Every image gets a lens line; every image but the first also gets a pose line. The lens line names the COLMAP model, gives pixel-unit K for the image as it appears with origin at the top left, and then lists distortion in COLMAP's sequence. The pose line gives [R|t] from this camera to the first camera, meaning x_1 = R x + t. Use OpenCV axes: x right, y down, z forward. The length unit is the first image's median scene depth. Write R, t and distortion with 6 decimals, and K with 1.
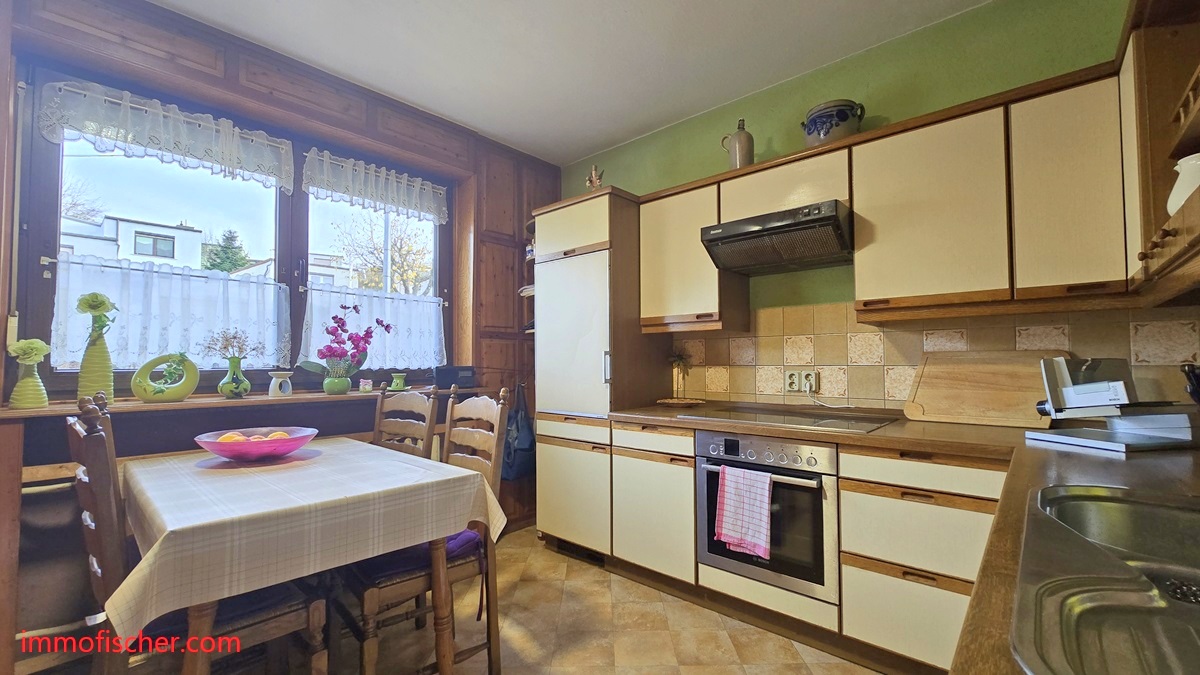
lens RADIAL K [[488.9, 0, 609.5], [0, 488.9, 345.5], [0, 0, 1]] dist [-0.001866, -0.000685]
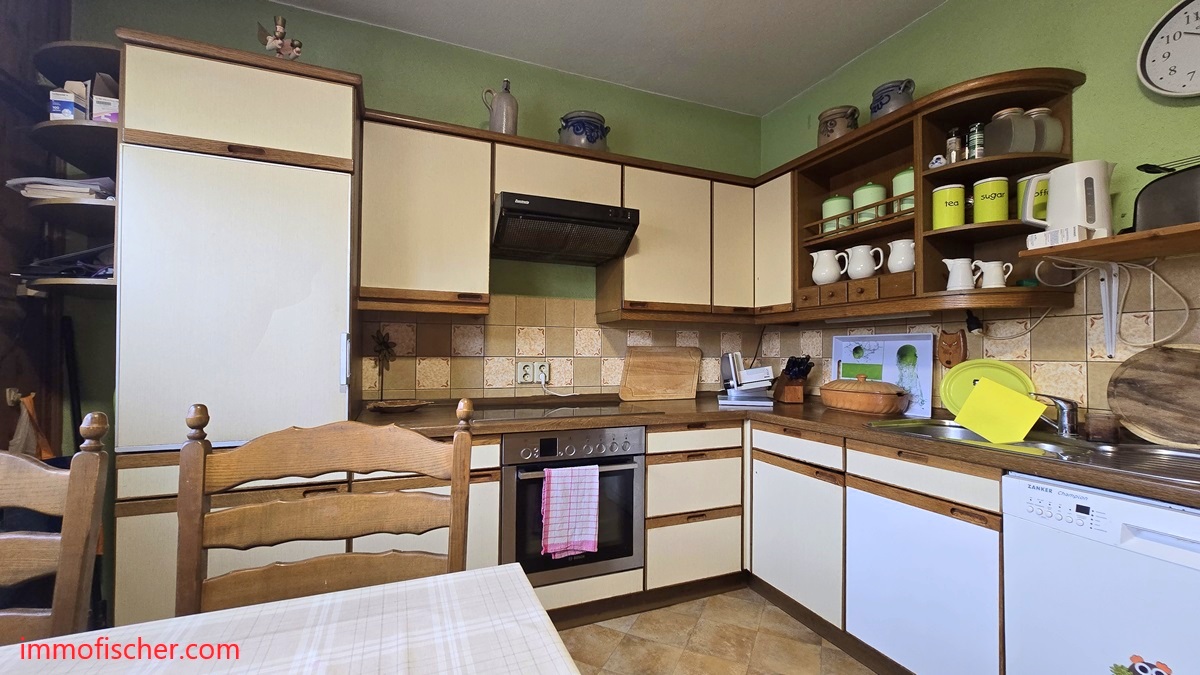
lens RADIAL K [[488.9, 0, 609.5], [0, 488.9, 345.5], [0, 0, 1]] dist [-0.001866, -0.000685]
pose [[0.430066, 0.022275, 0.902523, -0.526942], [-0.038192, 0.999250, -0.006463, 0.021895], [-0.901989, -0.031690, 0.430594, 0.516466]]
